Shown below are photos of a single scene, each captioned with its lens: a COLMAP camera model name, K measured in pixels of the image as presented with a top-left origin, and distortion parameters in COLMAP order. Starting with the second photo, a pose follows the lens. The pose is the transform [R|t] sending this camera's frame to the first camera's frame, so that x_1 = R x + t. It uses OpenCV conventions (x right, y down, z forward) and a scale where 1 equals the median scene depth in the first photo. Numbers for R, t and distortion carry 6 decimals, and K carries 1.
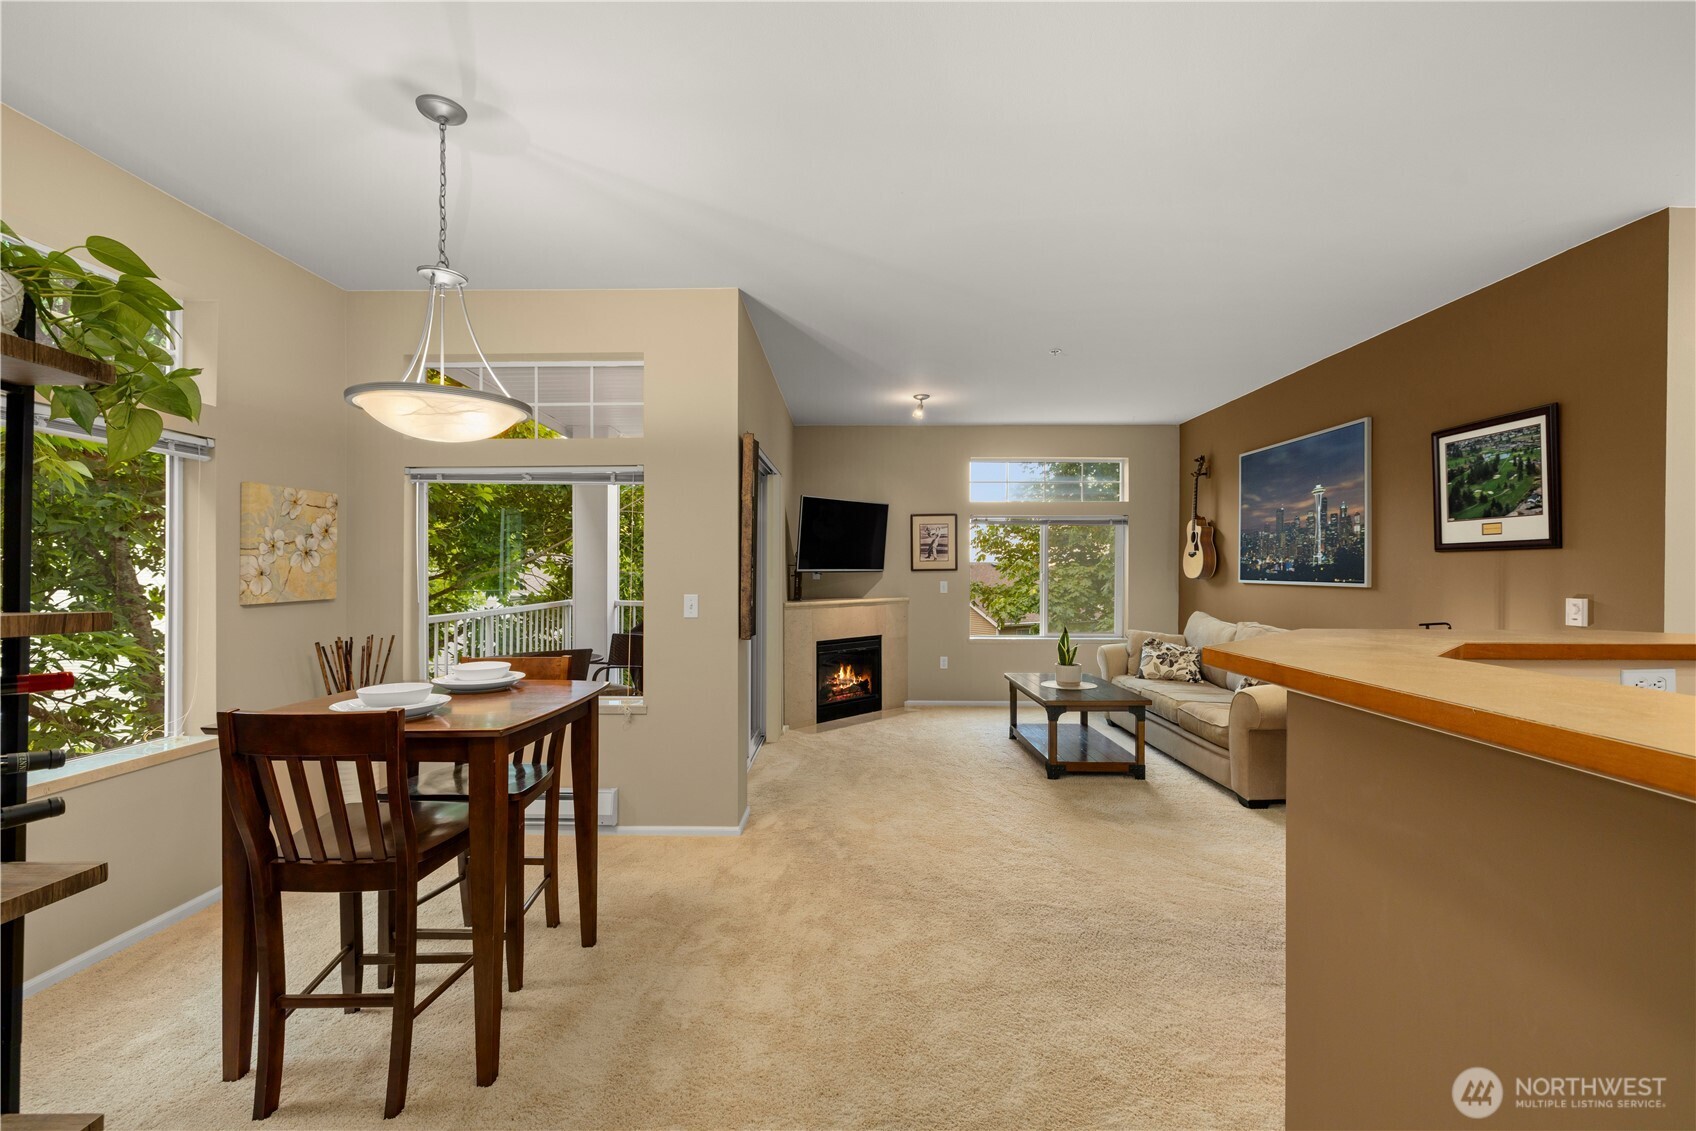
lens RADIAL K [[720.8, 0, 839.3], [0, 720.8, 570.3], [0, 0, 1]] dist [-0.001395, 0.002333]
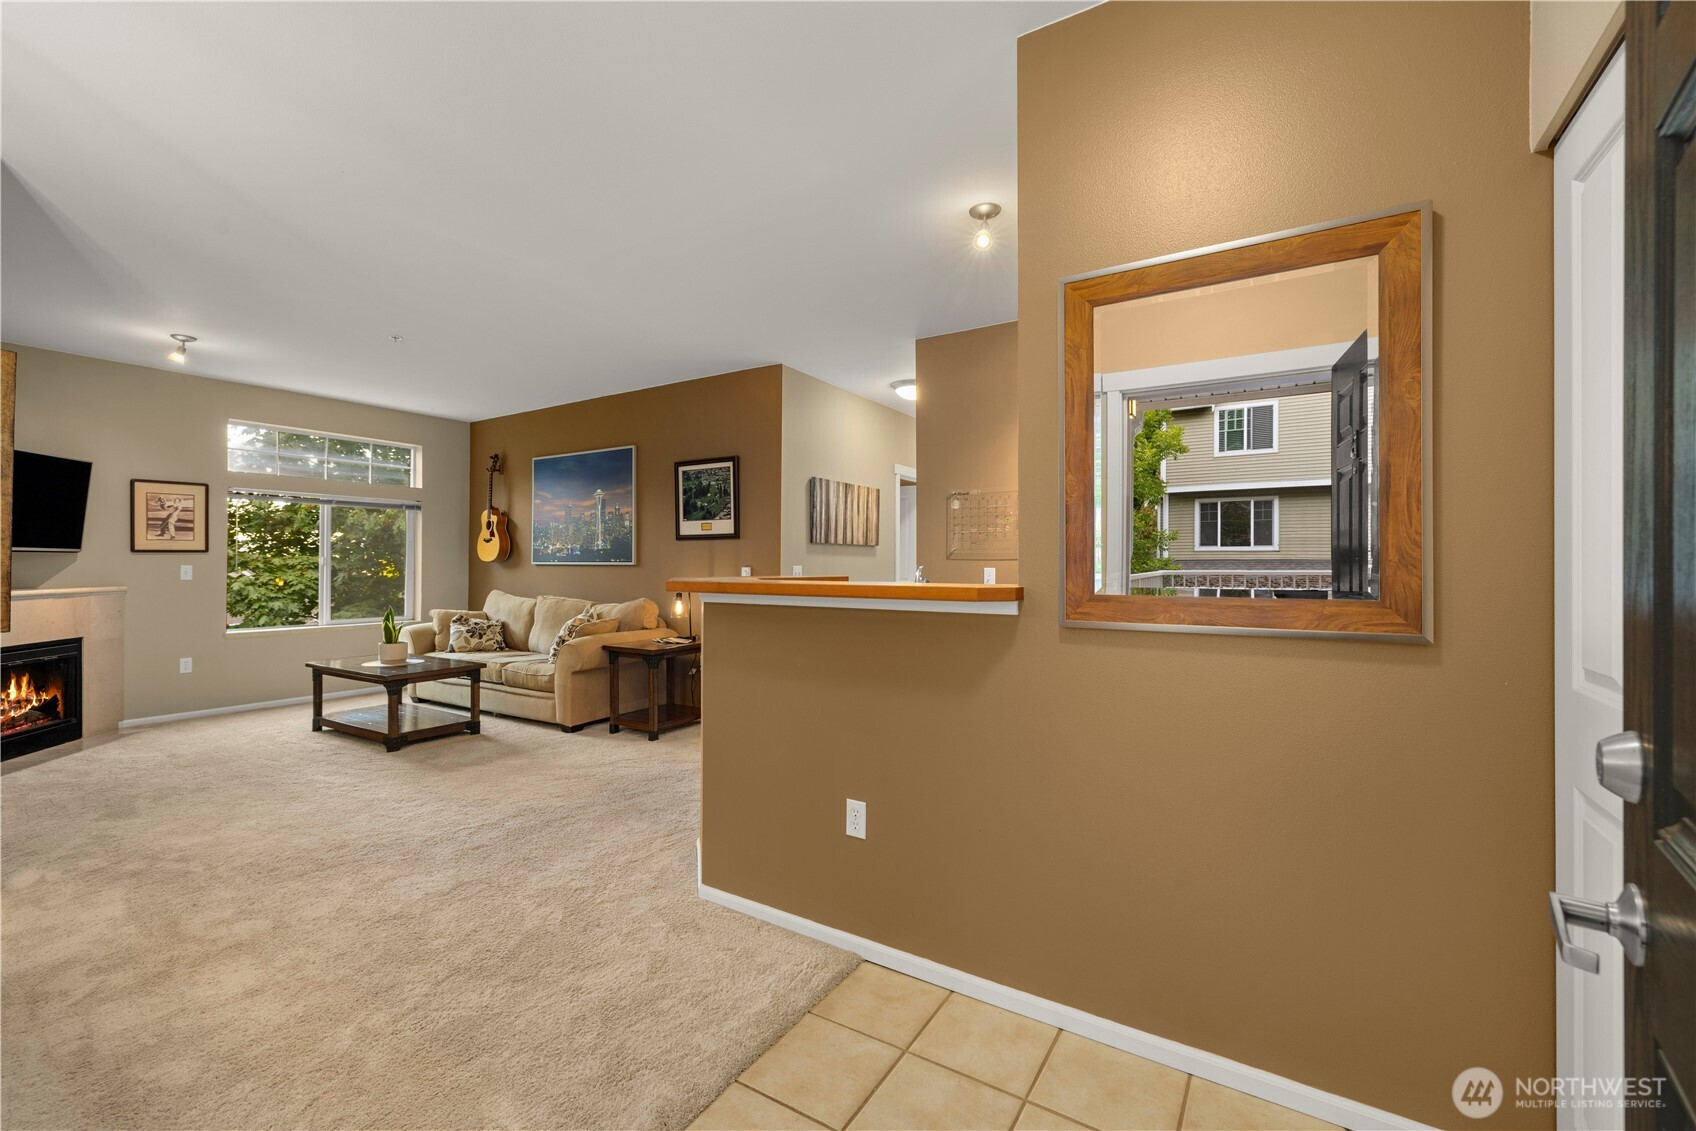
lens RADIAL K [[720.8, 0, 844.5], [0, 720.8, 563.7], [0, 0, 1]] dist [-0.001395, 0.002333]
pose [[0.520537, 0.001335, 0.853838, -0.299395], [0.000032, 0.999999, -0.001583, 0.026813], [-0.853839, 0.000852, 0.520536, -0.105891]]
